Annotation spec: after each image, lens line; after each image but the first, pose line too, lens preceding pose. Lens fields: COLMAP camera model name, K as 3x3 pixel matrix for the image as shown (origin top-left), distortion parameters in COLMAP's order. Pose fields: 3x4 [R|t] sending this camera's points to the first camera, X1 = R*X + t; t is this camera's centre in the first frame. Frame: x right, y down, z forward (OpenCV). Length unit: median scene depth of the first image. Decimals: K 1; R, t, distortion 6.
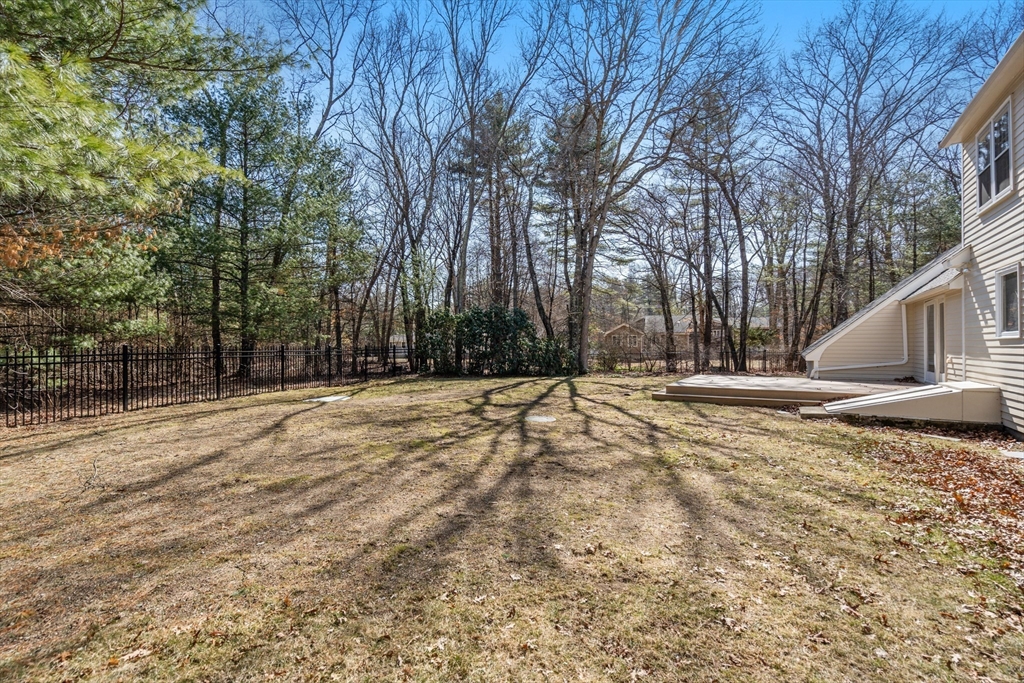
lens RADIAL K [[471.6, 0, 511.3], [0, 471.6, 347.1], [0, 0, 1]] dist [-0.000427, 0.000494]
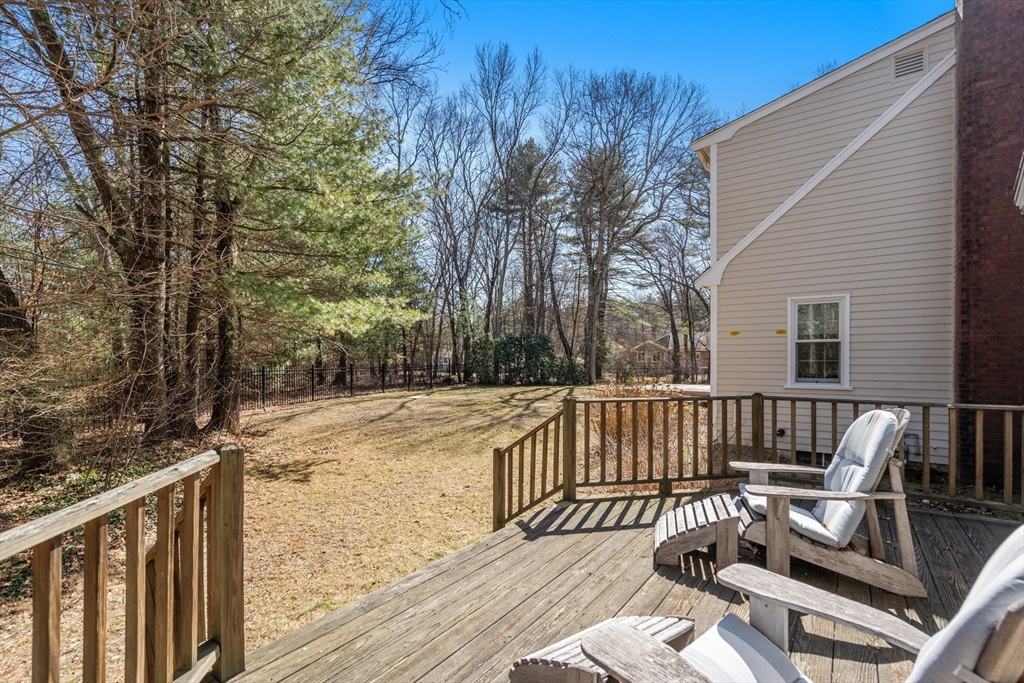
lens RADIAL K [[472.4, 0, 513.1], [0, 472.4, 360.0], [0, 0, 1]] dist [-0.000565, 0.000083]
pose [[0.997095, 0.000098, -0.076171, 0.025932], [-0.000285, 0.999997, -0.002436, -0.005078], [0.076171, 0.002450, 0.997092, -0.225839]]
